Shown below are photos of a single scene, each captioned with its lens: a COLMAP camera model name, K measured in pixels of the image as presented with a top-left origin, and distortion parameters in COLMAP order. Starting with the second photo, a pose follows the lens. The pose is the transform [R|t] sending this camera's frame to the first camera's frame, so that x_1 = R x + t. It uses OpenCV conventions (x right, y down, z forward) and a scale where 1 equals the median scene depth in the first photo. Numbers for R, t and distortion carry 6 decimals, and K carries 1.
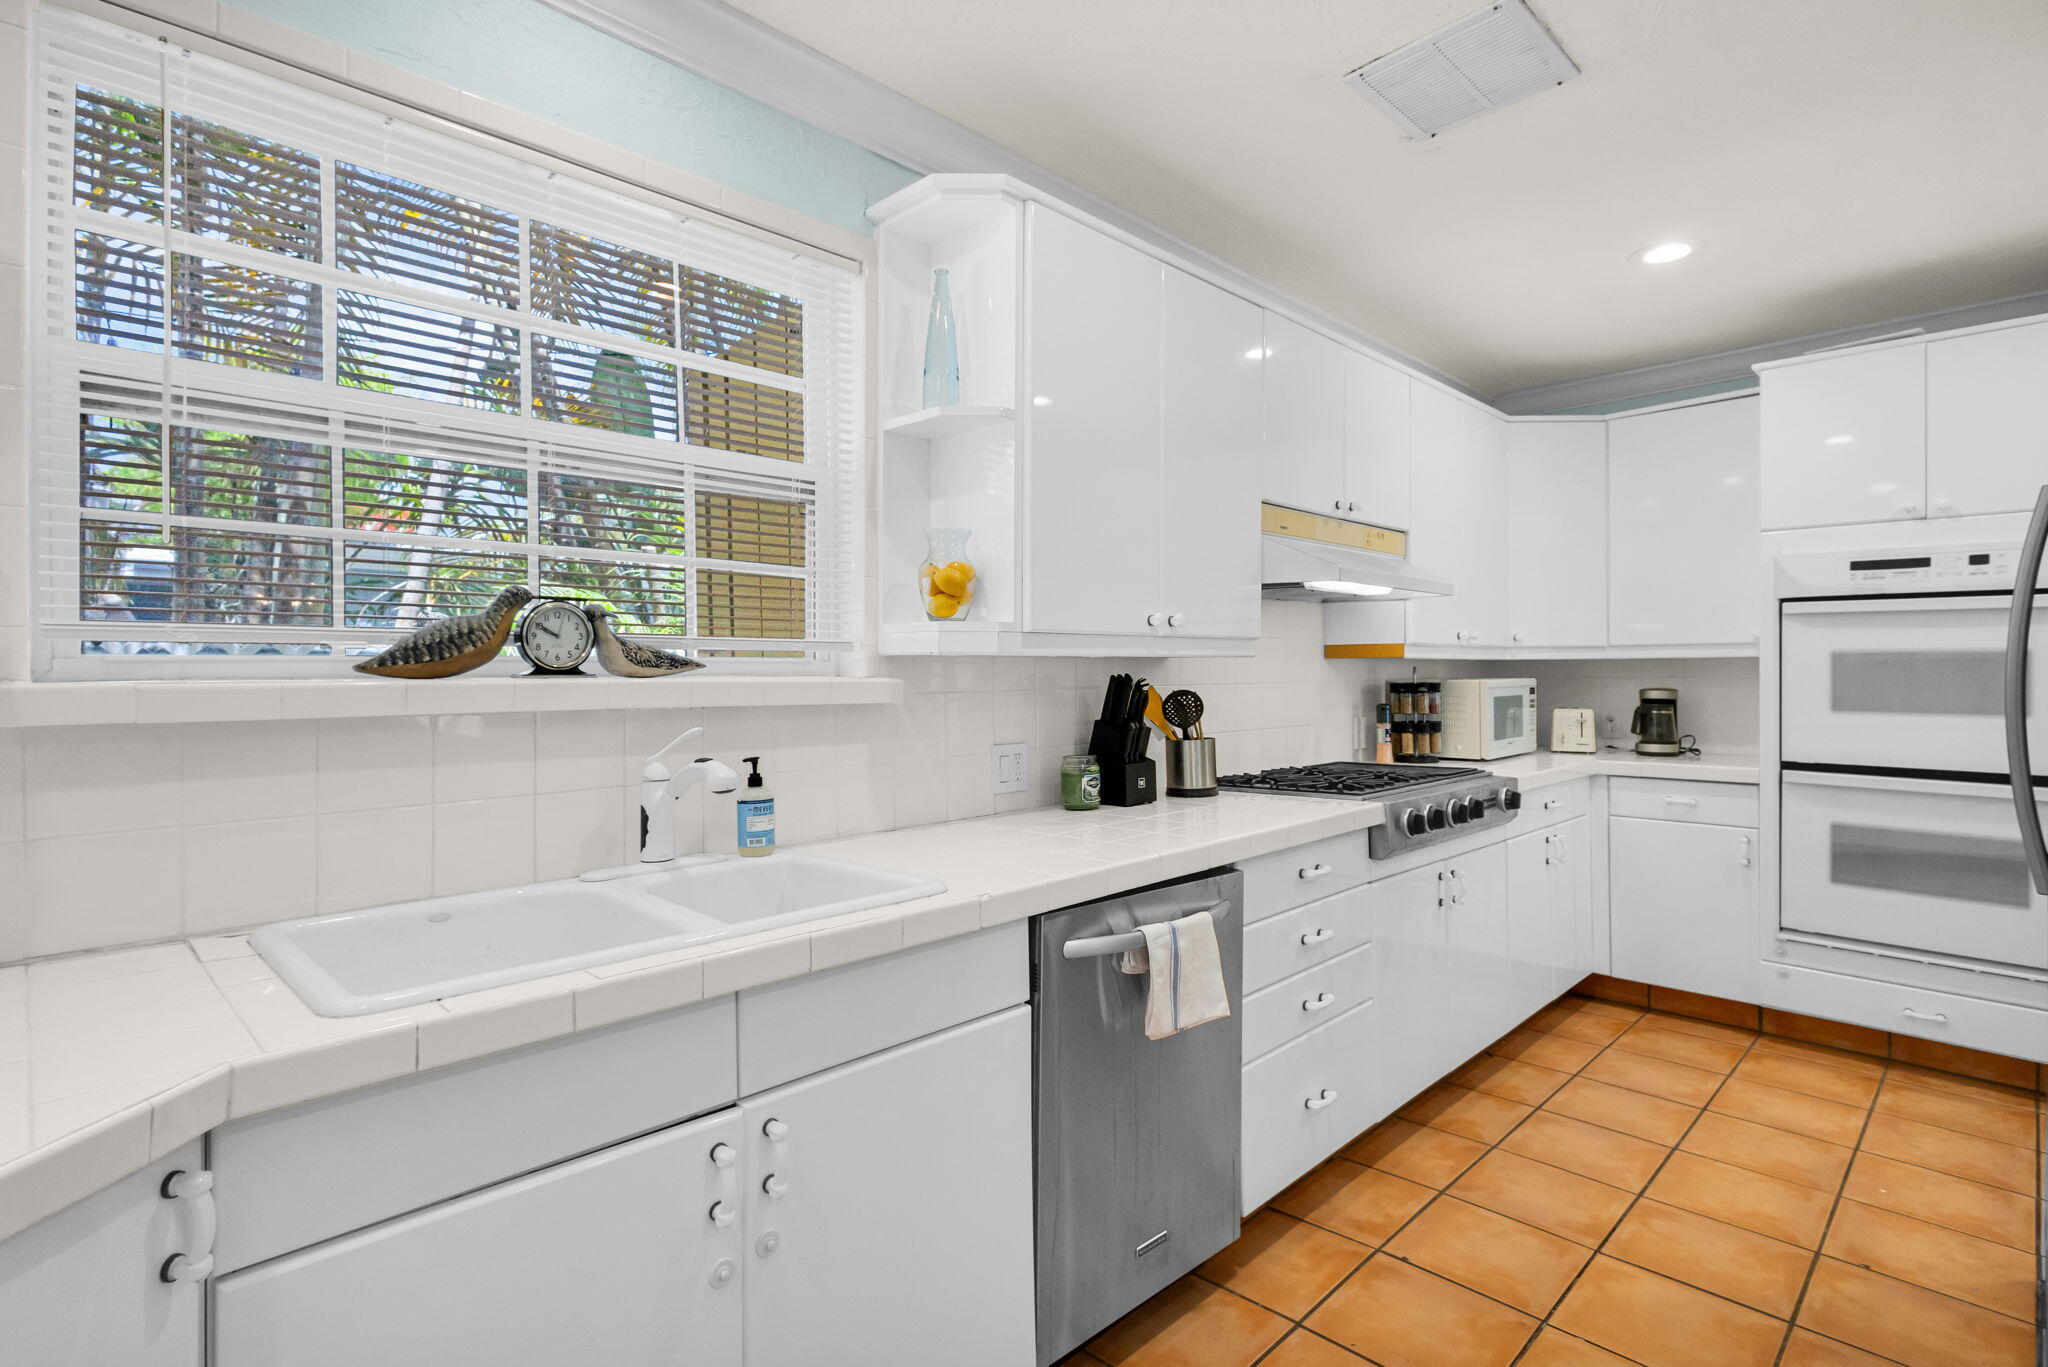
lens RADIAL K [[998.7, 0, 1037.6], [0, 998.7, 653.2], [0, 0, 1]] dist [0.010705, -0.003397]
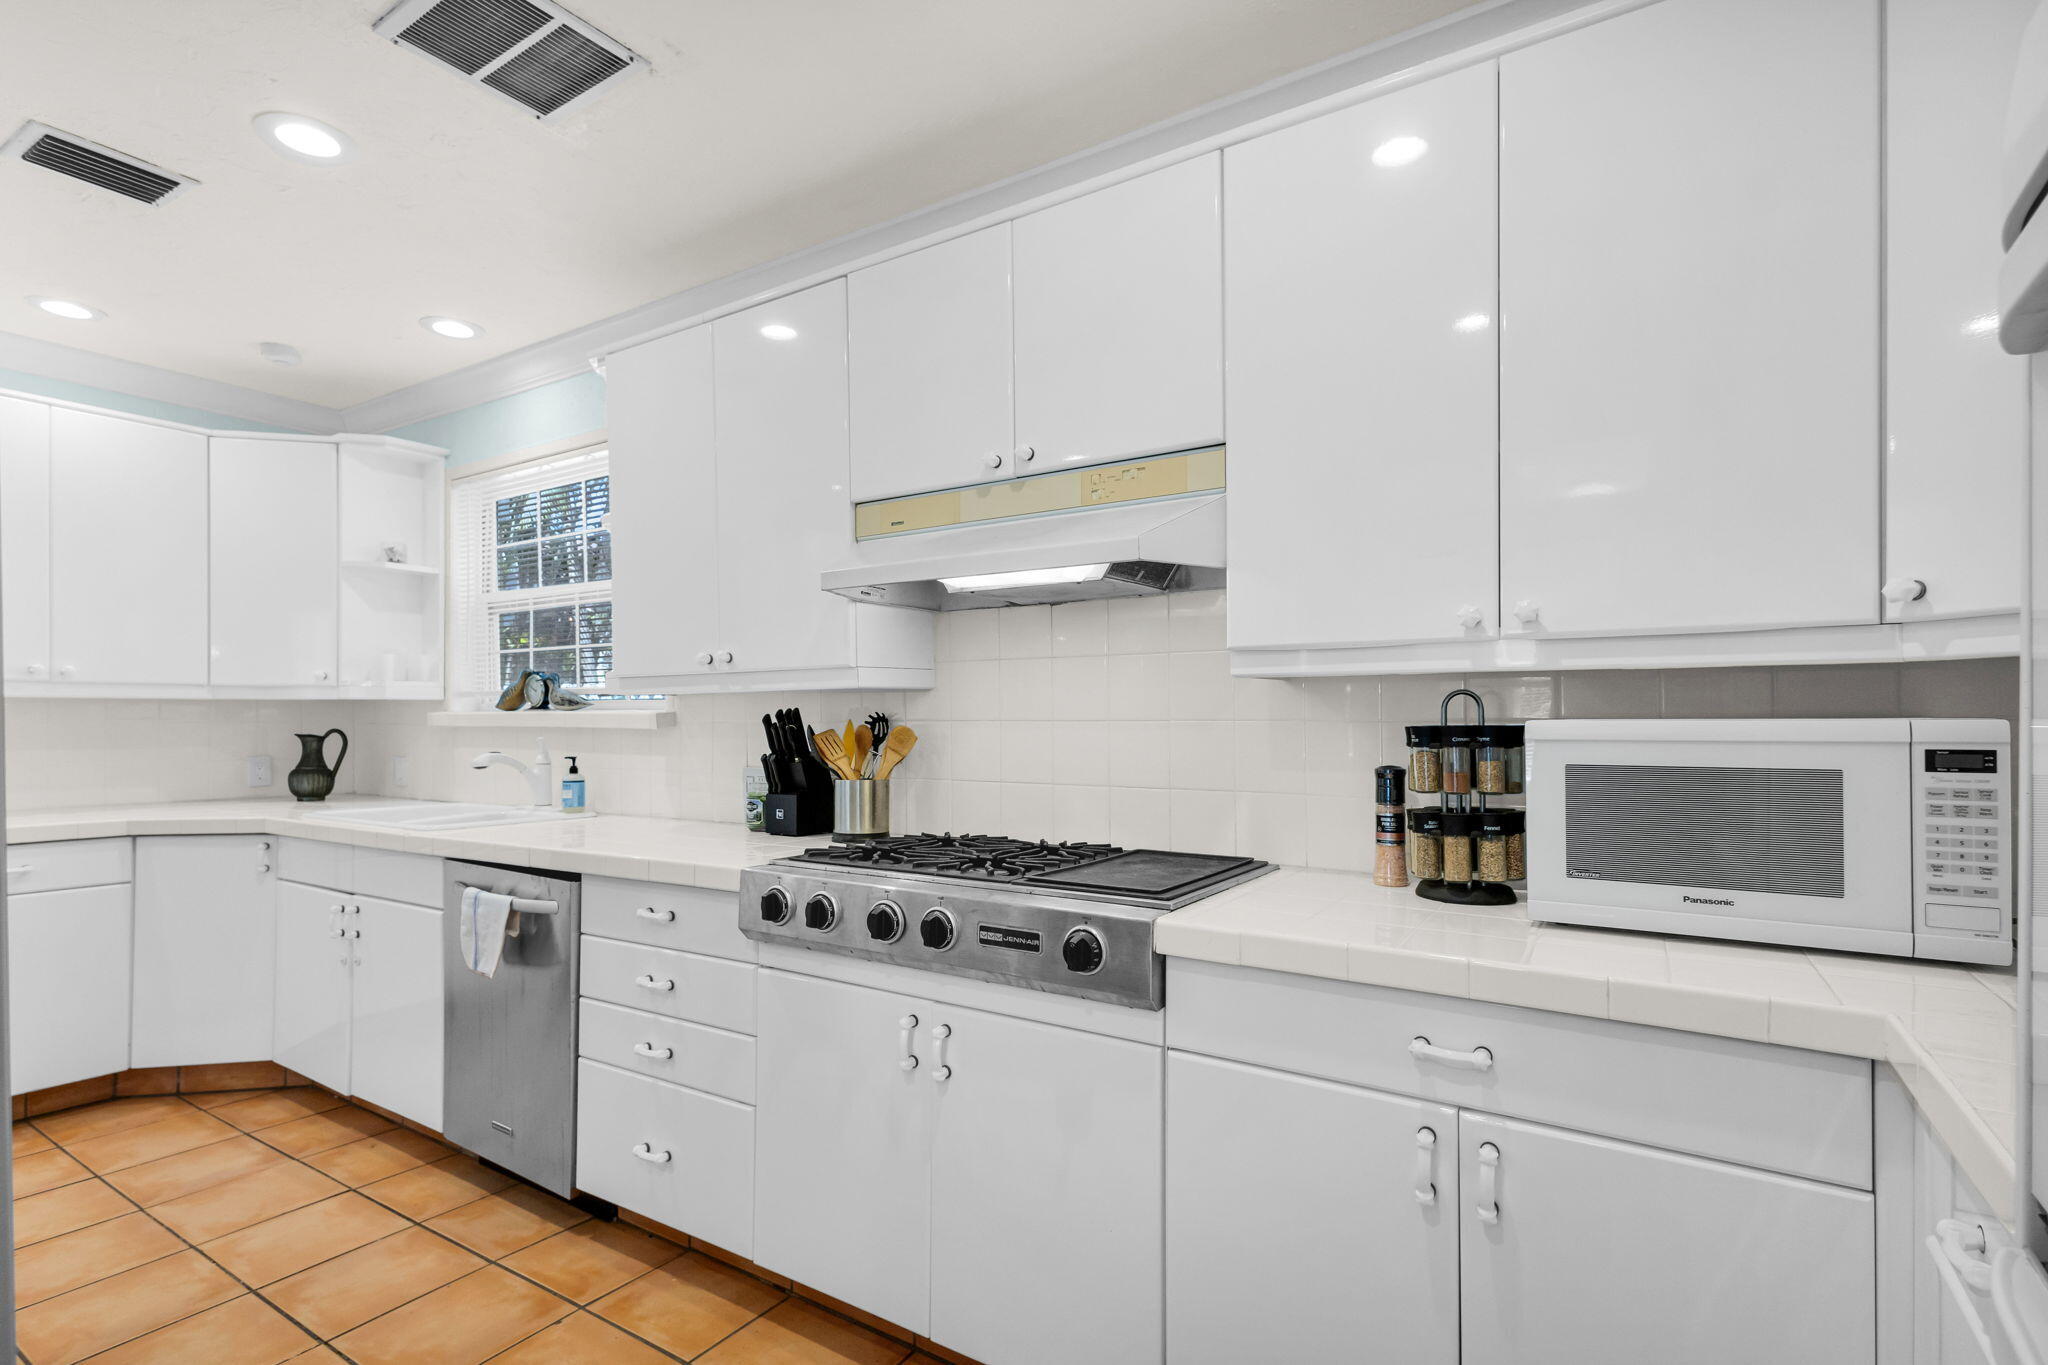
lens RADIAL K [[998.7, 0, 1034.5], [0, 998.7, 694.6], [0, 0, 1]] dist [0.010705, -0.003397]
pose [[0.203984, -0.013136, -0.978886, 1.347339], [0.021385, 0.999731, -0.008960, 0.025200], [0.978741, -0.019105, 0.204210, 1.212859]]
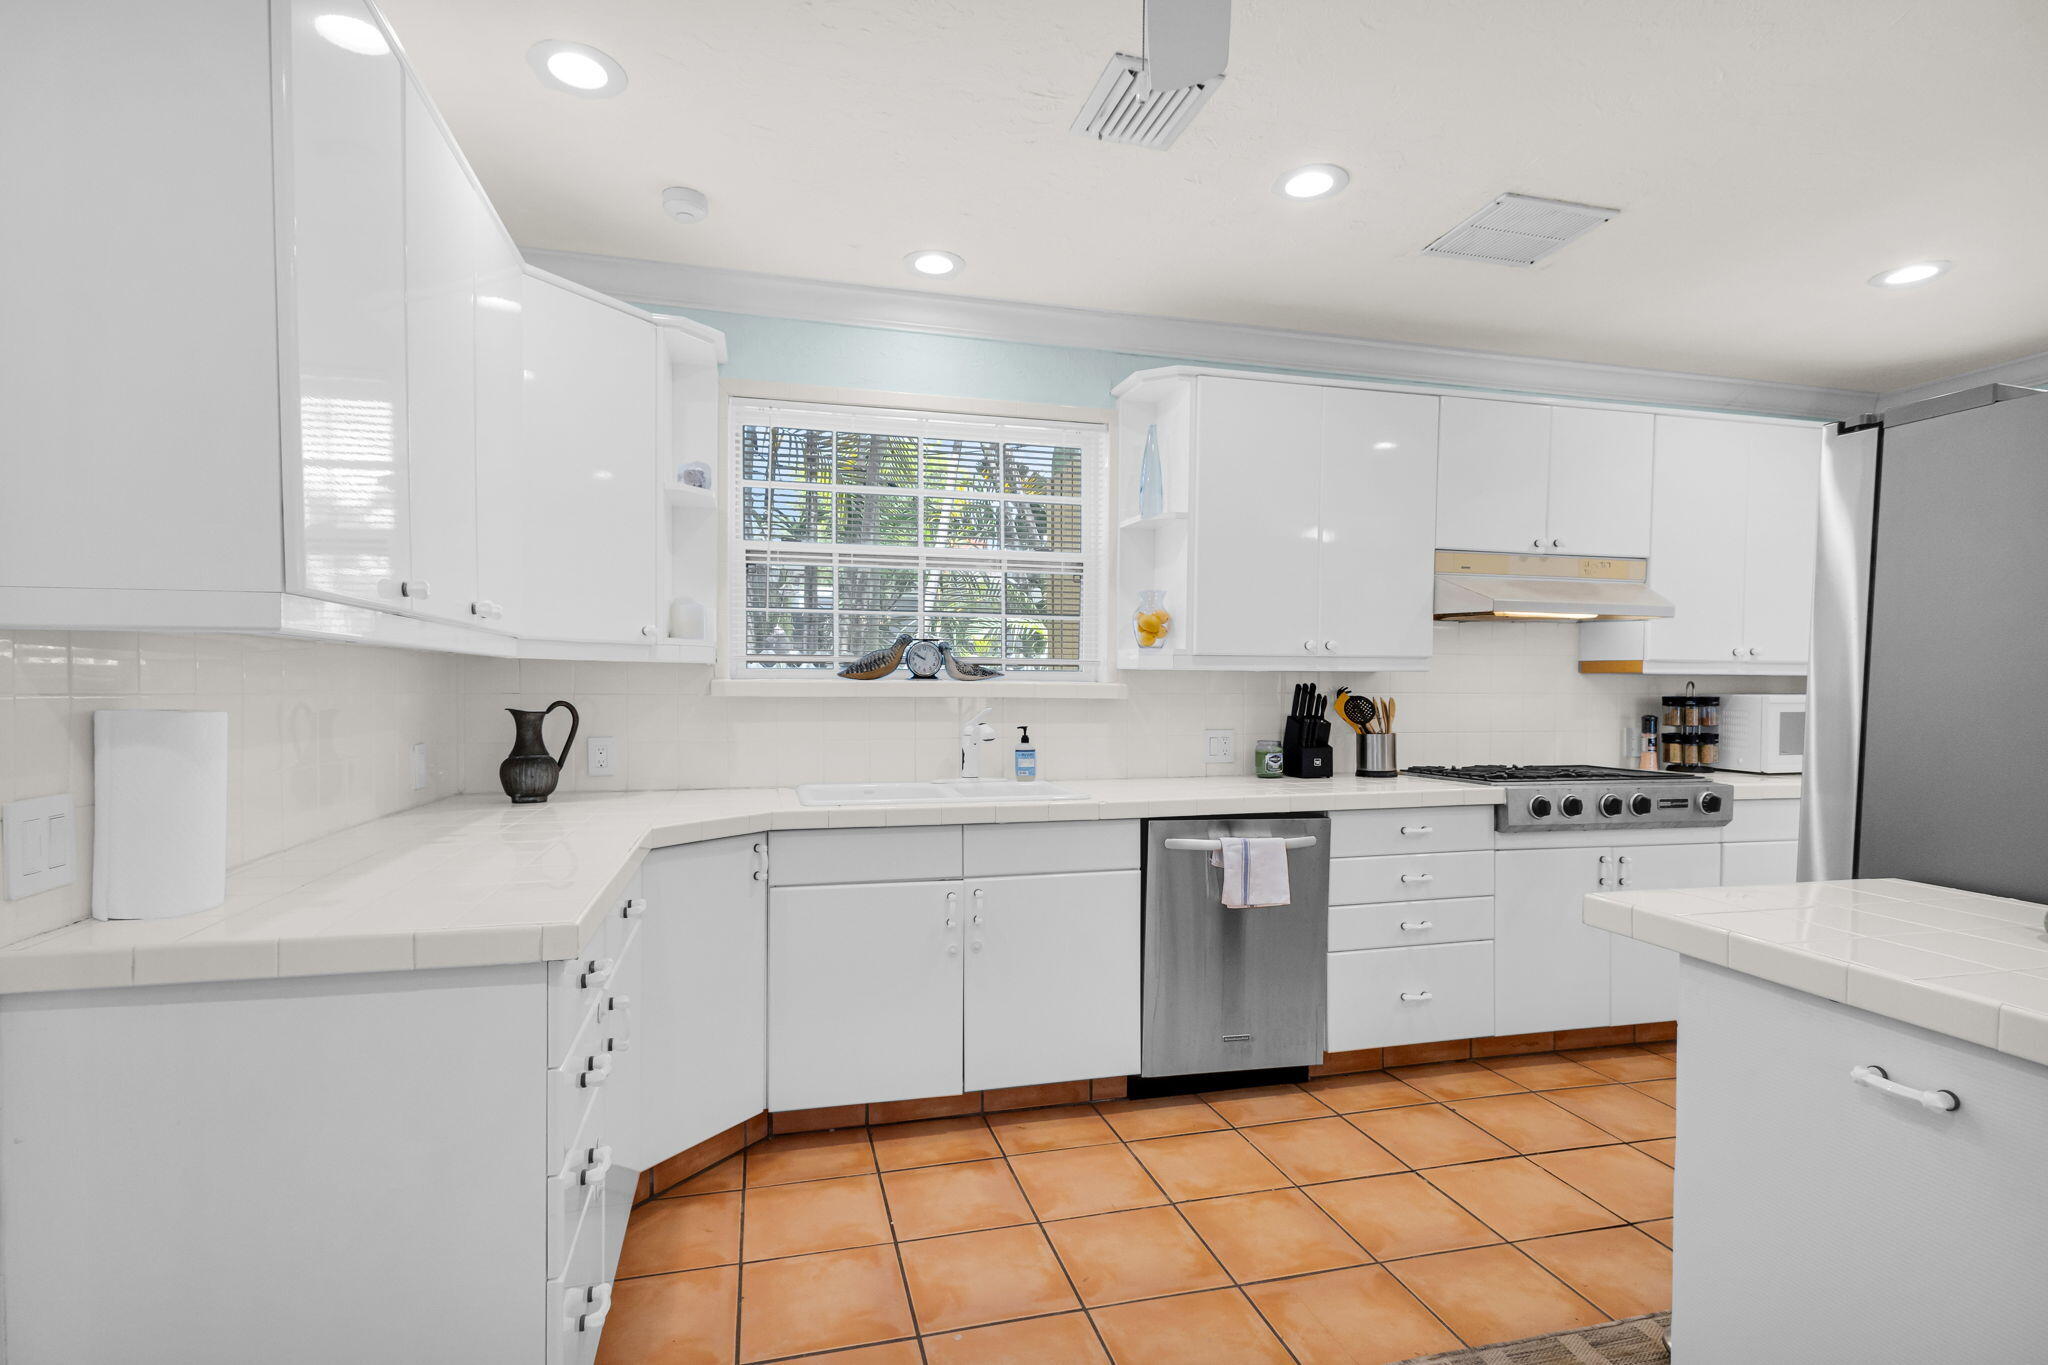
lens RADIAL K [[998.7, 0, 1028.3], [0, 998.7, 687.7], [0, 0, 1]] dist [0.010705, -0.003397]
pose [[0.862907, 0.016457, -0.505094, 0.527368], [-0.002792, 0.999610, 0.027800, -0.012370], [0.505355, -0.022579, 0.862616, -0.452871]]
